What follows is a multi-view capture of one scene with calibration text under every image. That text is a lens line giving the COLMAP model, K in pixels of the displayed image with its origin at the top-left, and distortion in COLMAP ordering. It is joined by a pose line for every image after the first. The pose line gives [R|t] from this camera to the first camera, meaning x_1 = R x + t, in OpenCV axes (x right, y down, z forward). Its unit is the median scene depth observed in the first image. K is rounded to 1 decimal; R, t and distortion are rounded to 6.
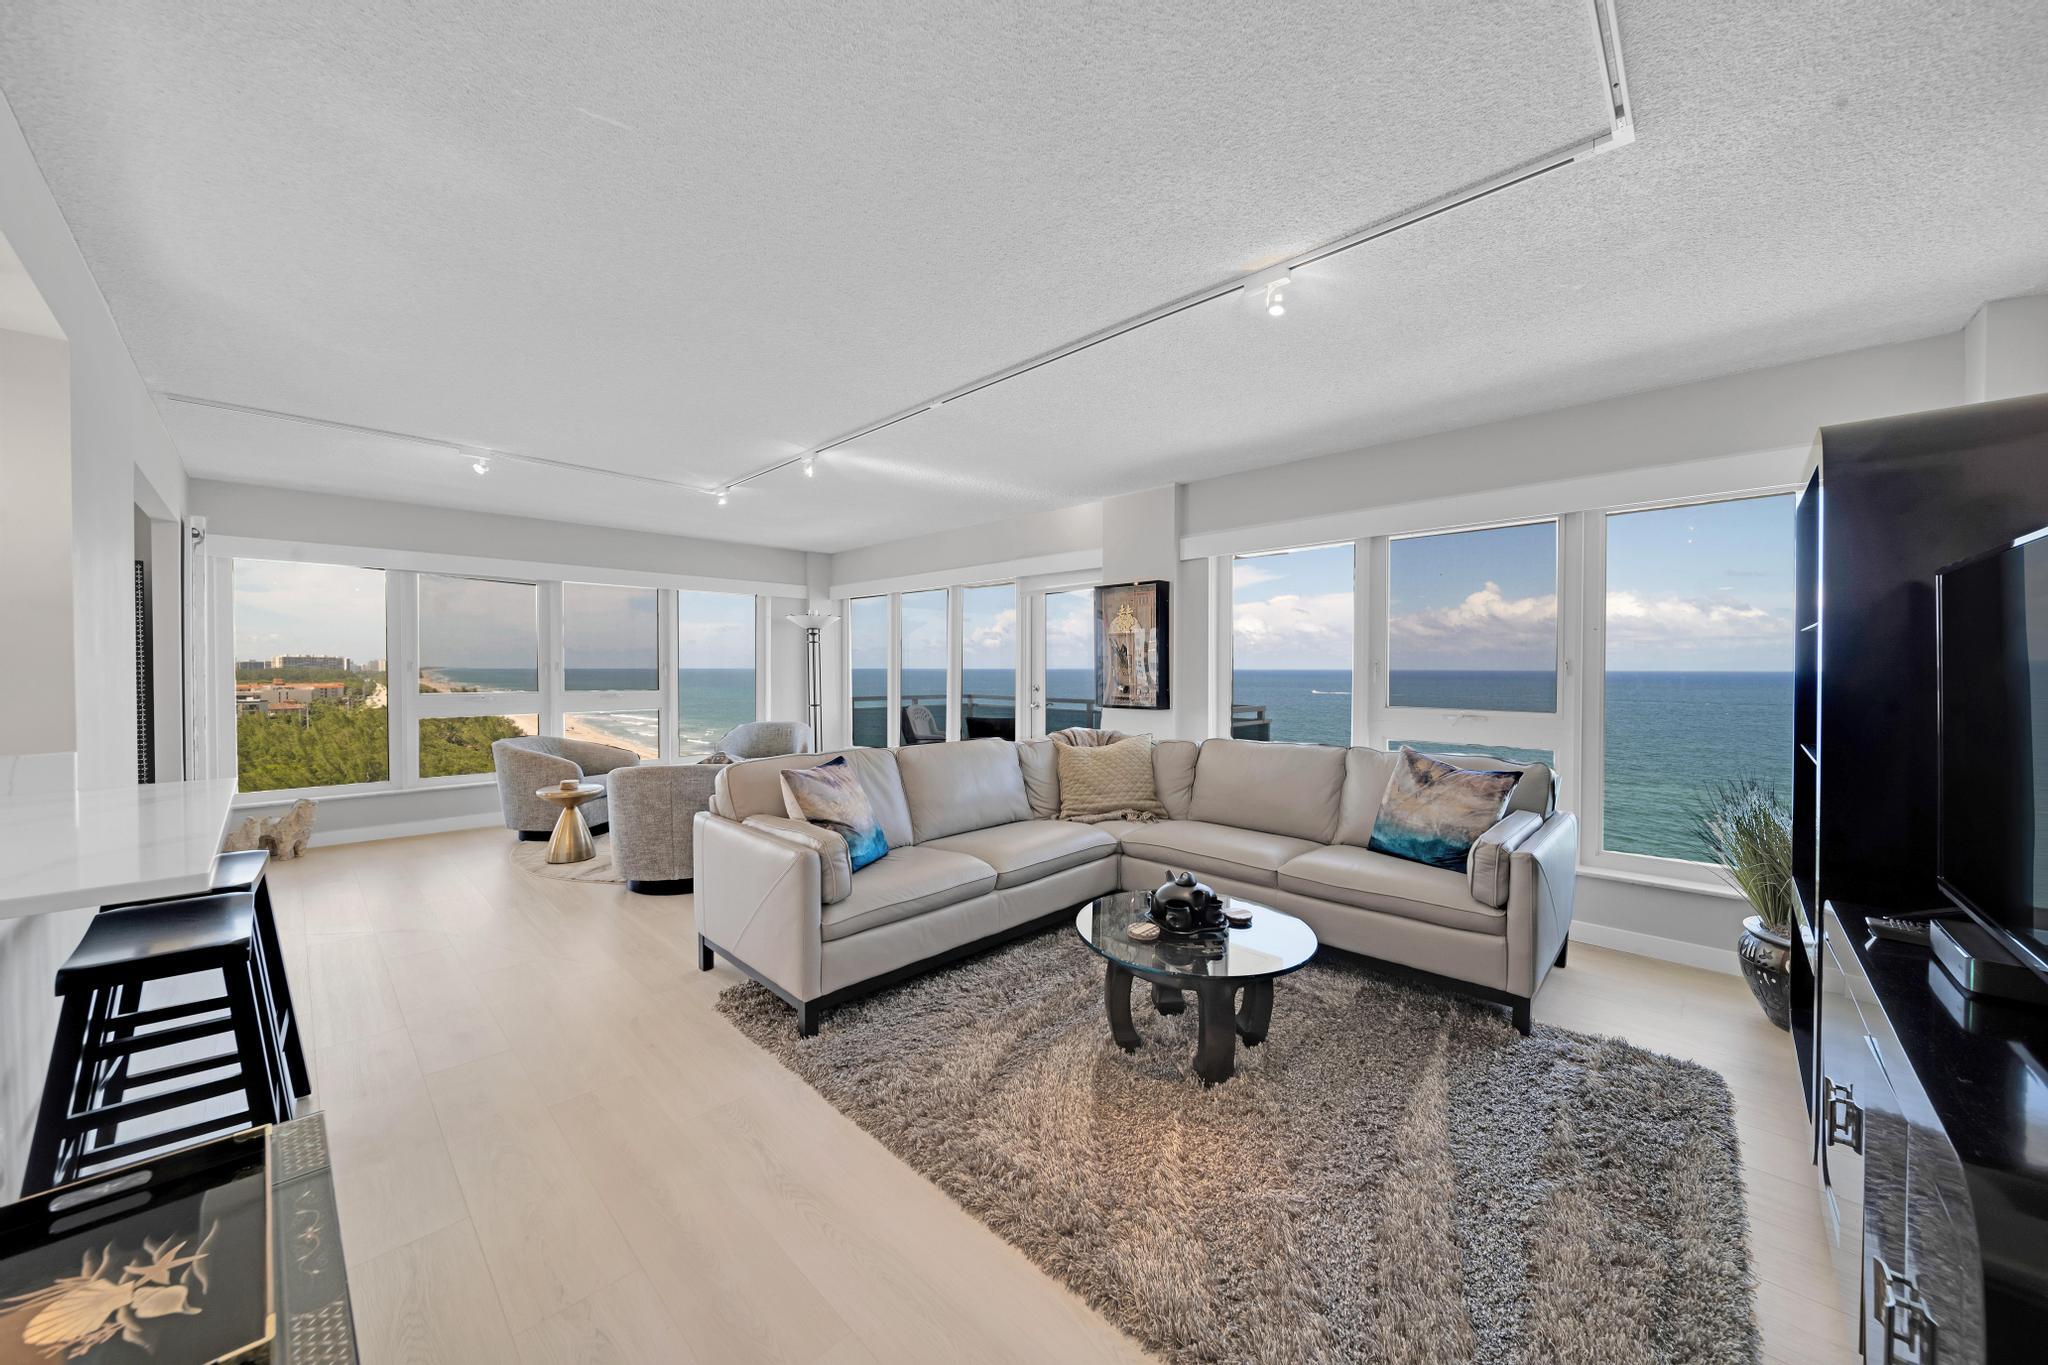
lens RADIAL K [[725.4, 0, 1022.2], [0, 725.4, 686.0], [0, 0, 1]] dist [0.001574, 0.000001]
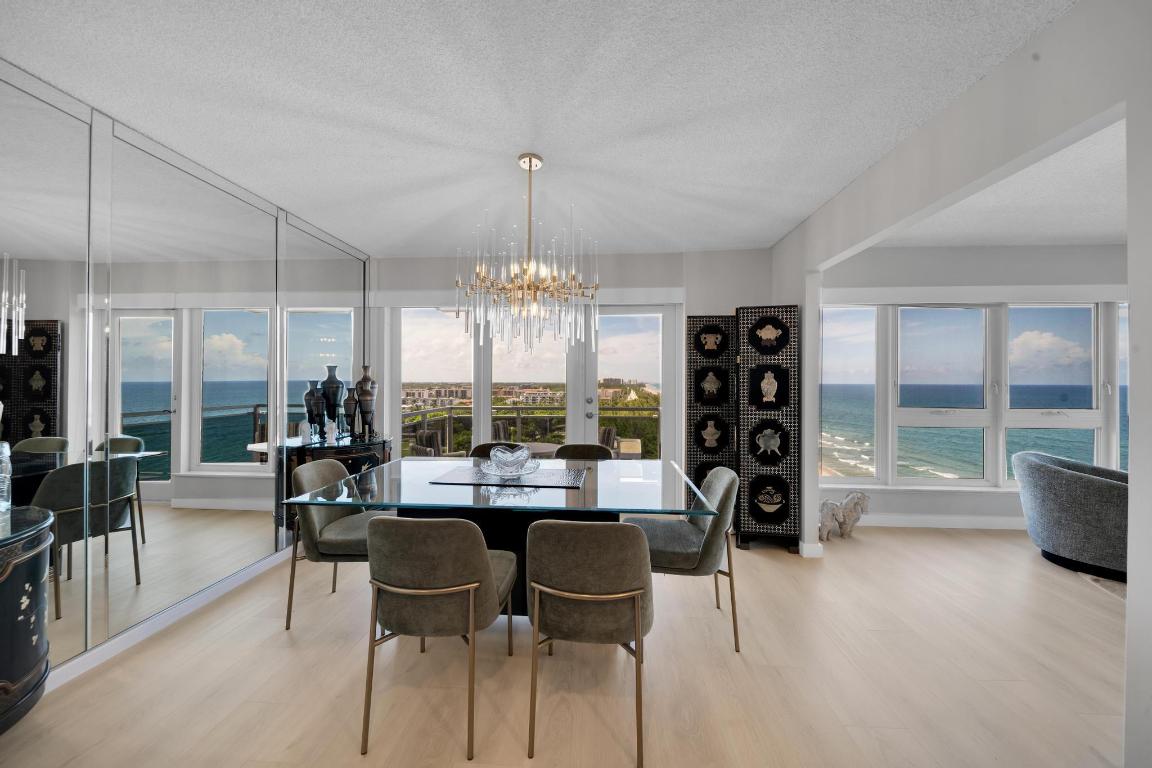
lens RADIAL K [[404.5, 0, 575.7], [0, 404.5, 380.1], [0, 0, 1]] dist [-0.000843, -0.000742]
pose [[0.651684, -0.002082, -0.758488, -0.555984], [-0.023074, 0.999479, -0.022569, -0.004270], [0.758140, 0.032209, 0.651296, 0.132548]]
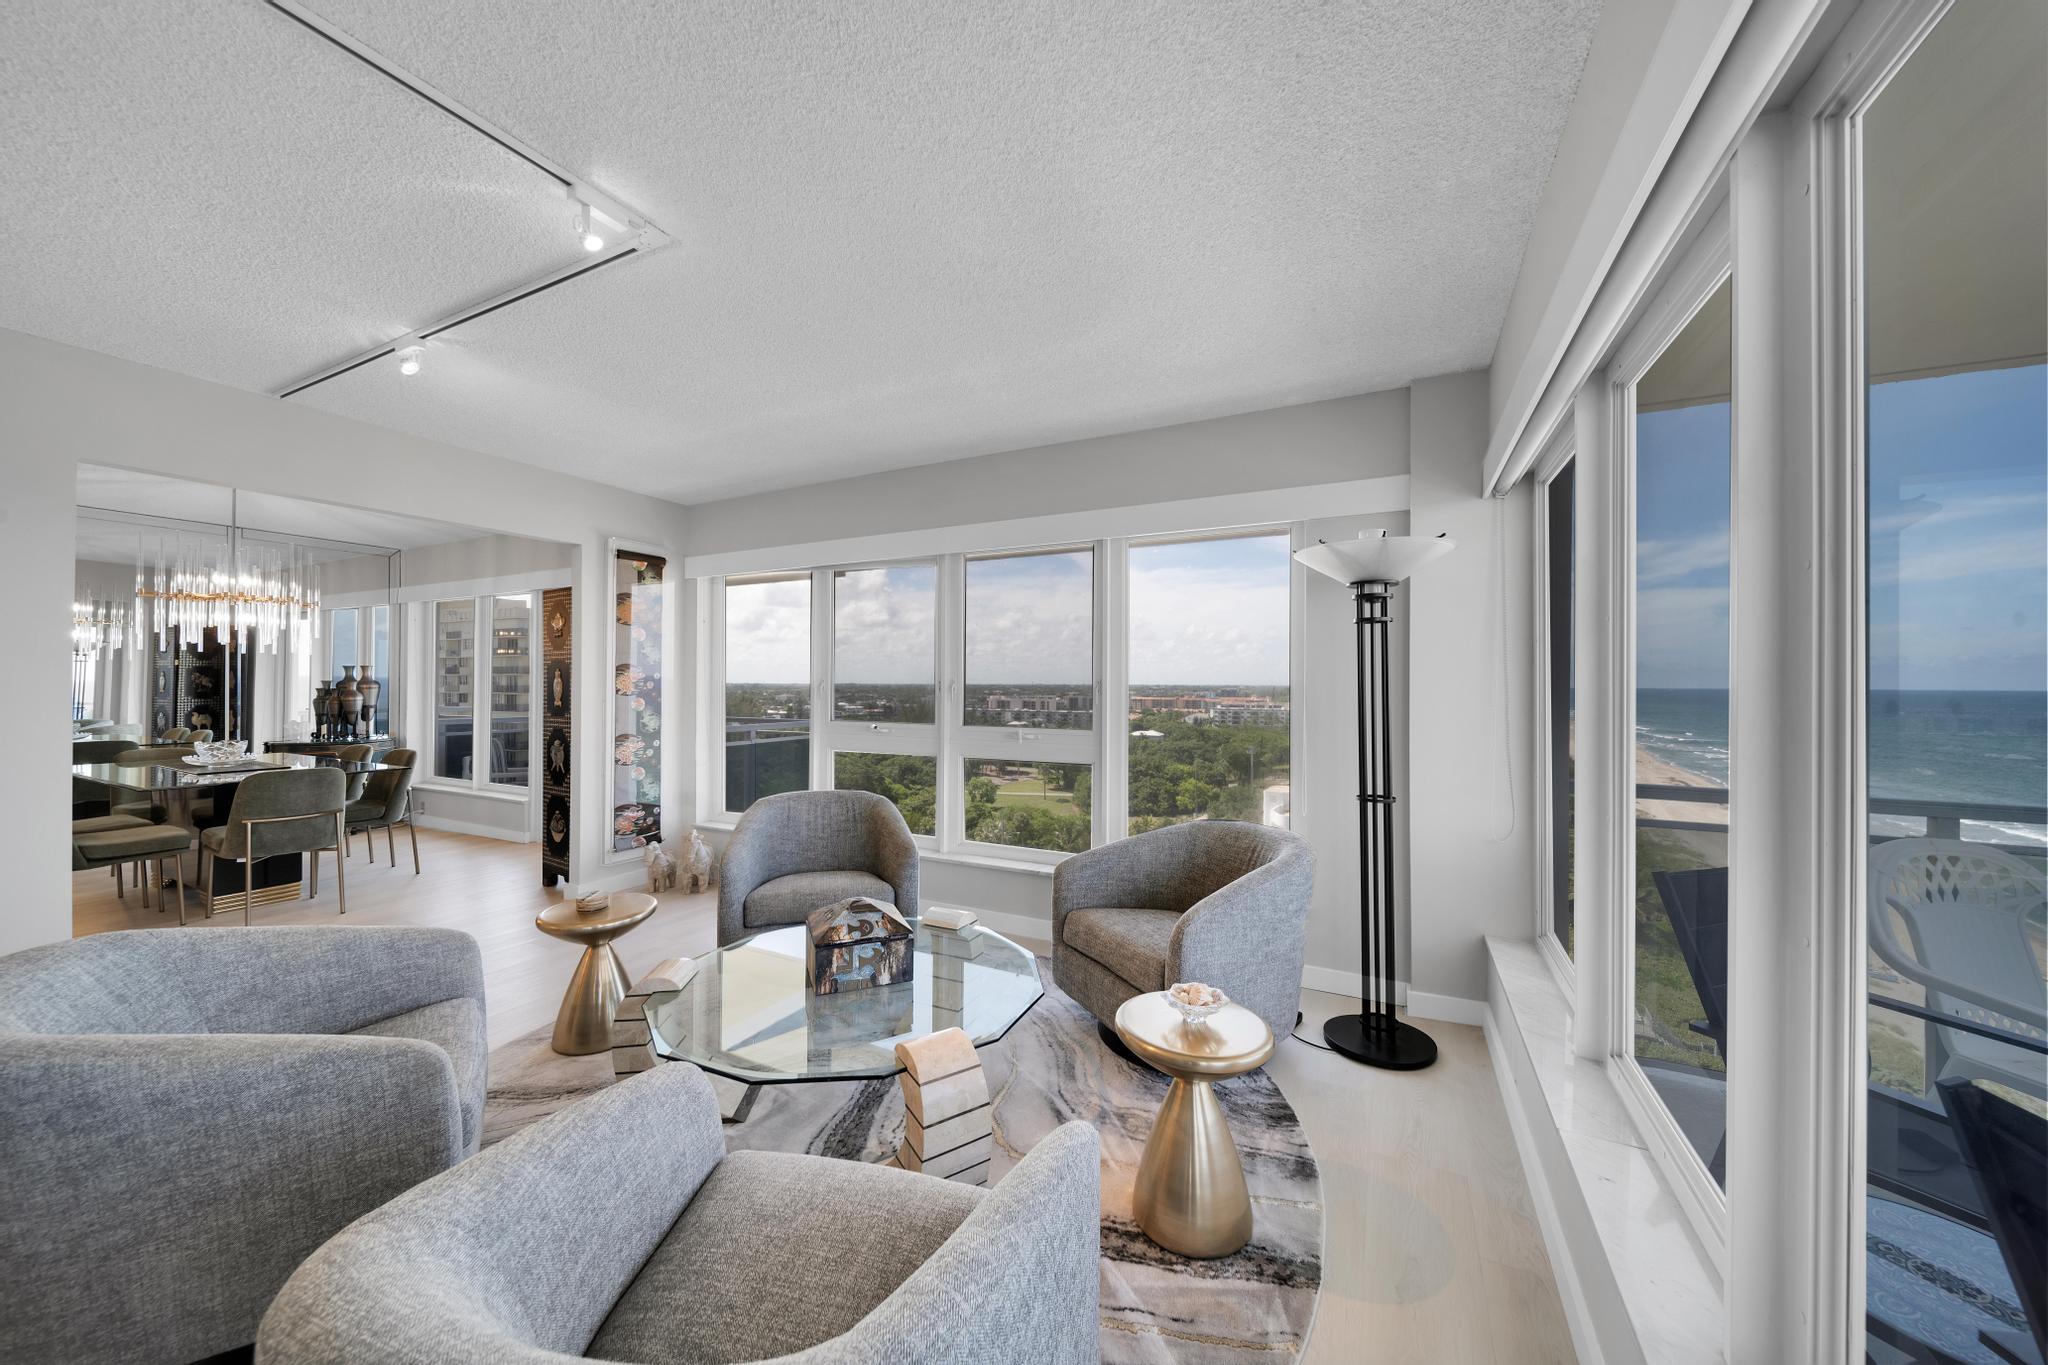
lens RADIAL K [[719.1, 0, 1027.8], [0, 719.1, 677.1], [0, 0, 1]] dist [-0.000843, -0.000742]
pose [[0.304299, -0.006978, -0.952551, -0.004460], [-0.030086, 0.999404, -0.016932, -0.023306], [0.952101, 0.033811, 0.303908, 0.799558]]
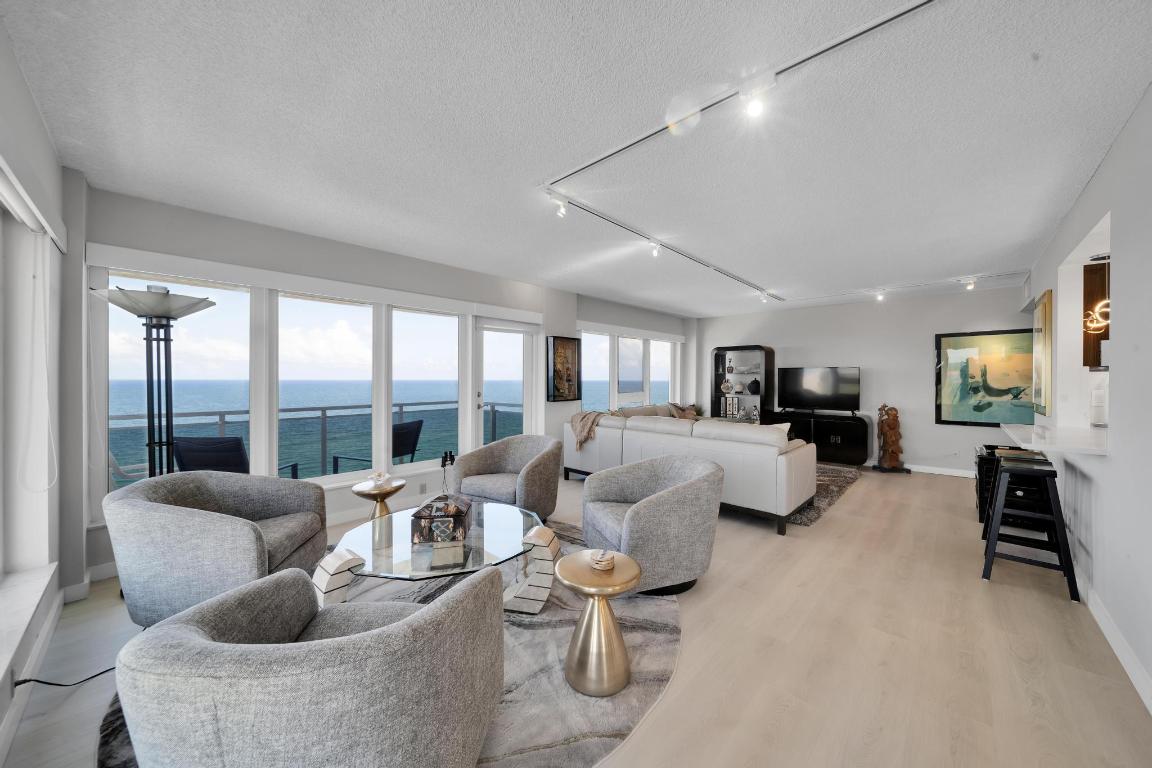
lens RADIAL K [[404.5, 0, 581.4], [0, 404.5, 380.8], [0, 0, 1]] dist [-0.000843, -0.000742]
pose [[-0.023123, -0.005842, 0.999716, -0.695171], [0.024218, 0.999686, 0.006402, -0.021267], [-0.999439, 0.024359, -0.022974, 0.716227]]
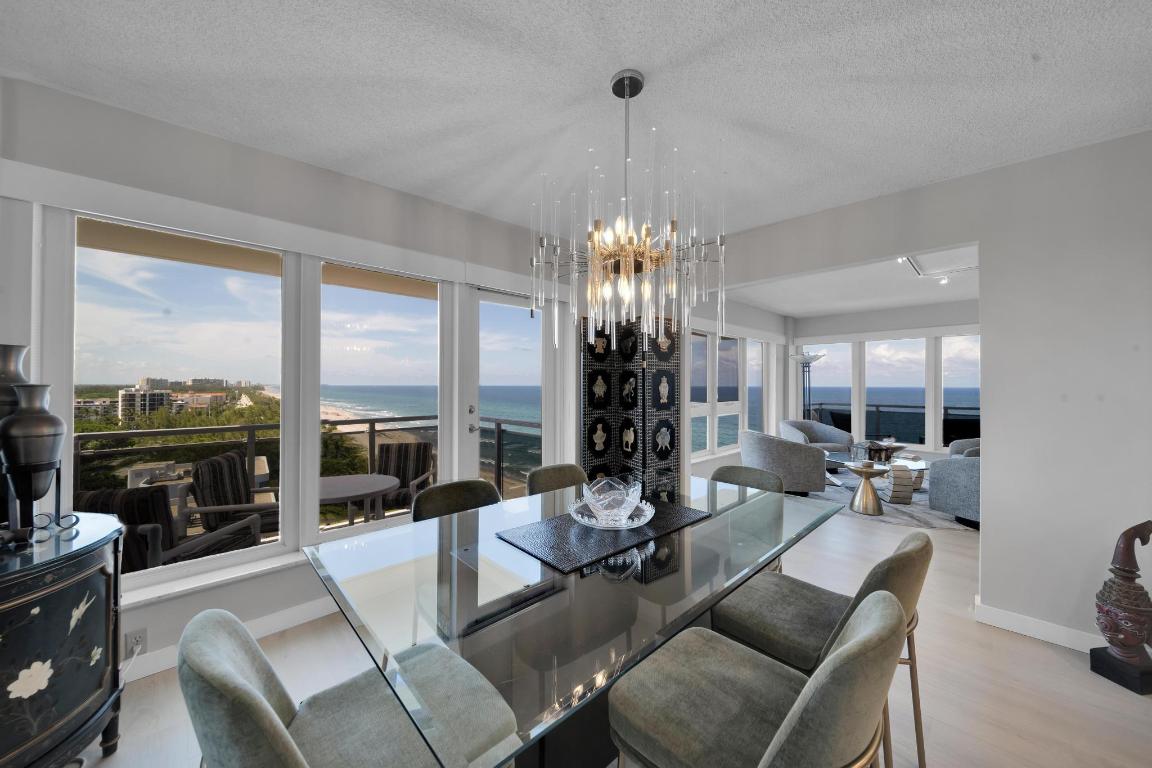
lens RADIAL K [[404.5, 0, 579.2], [0, 404.5, 381.6], [0, 0, 1]] dist [-0.000843, -0.000742]
pose [[0.999613, 0.001940, -0.027748, -0.850276], [-0.002915, 0.999378, -0.035145, -0.004039], [0.027663, 0.035212, 0.998997, 0.082679]]
